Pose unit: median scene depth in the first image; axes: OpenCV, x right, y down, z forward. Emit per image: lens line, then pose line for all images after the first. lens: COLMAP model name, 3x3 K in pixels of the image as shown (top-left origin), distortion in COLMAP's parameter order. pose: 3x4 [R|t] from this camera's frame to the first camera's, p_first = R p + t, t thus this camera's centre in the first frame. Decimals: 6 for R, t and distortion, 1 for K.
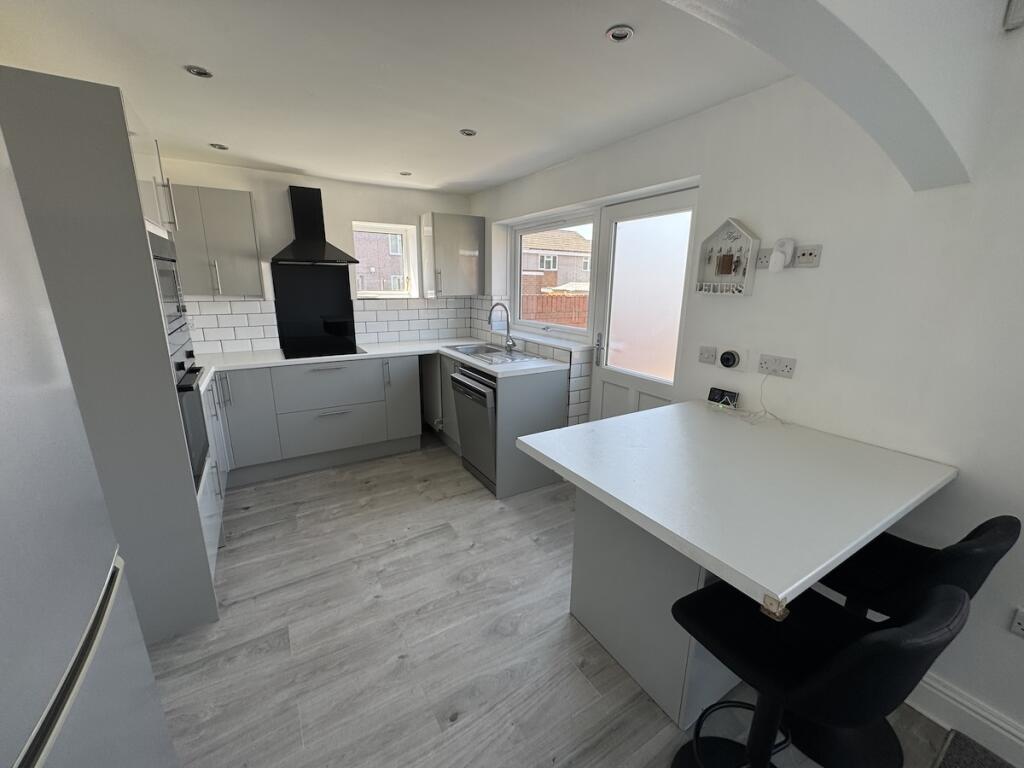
lens RADIAL K [[409.1, 0, 511.5], [0, 409.1, 381.8], [0, 0, 1]] dist [-0.001307, 0.000179]
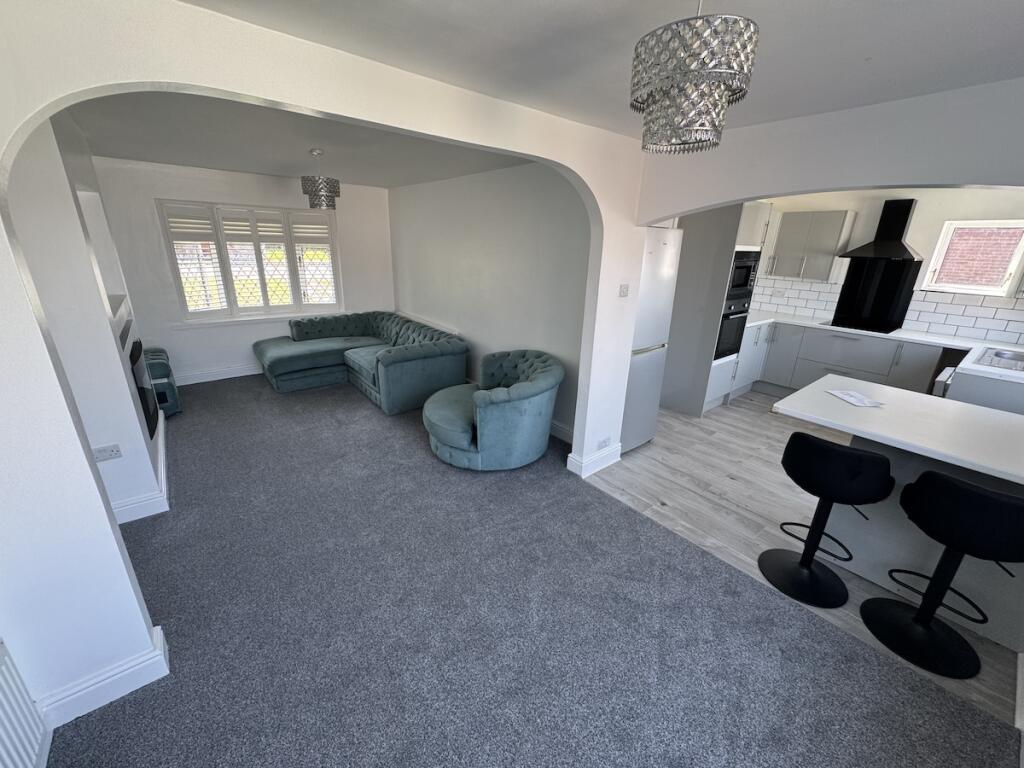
lens RADIAL K [[409.1, 0, 511.5], [0, 409.1, 381.8], [0, 0, 1]] dist [-0.001307, 0.000179]
pose [[0.133123, 0.314585, -0.939848, 0.774924], [-0.259517, 0.926266, 0.273280, 0.022729], [0.956519, 0.207527, 0.204948, -0.336296]]
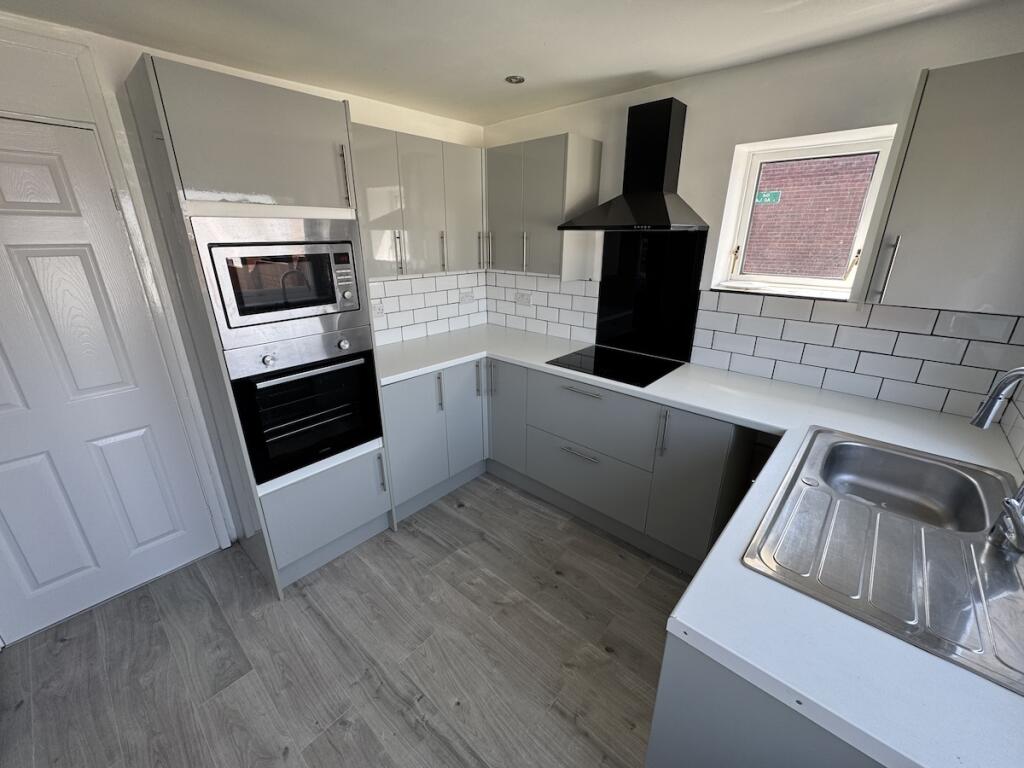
lens RADIAL K [[409.1, 0, 511.5], [0, 409.1, 381.8], [0, 0, 1]] dist [-0.001307, 0.000179]
pose [[0.285003, 0.316076, -0.904914, 0.132866], [-0.221845, 0.940186, 0.258526, -0.208479], [0.932501, 0.127070, 0.338075, 0.697688]]
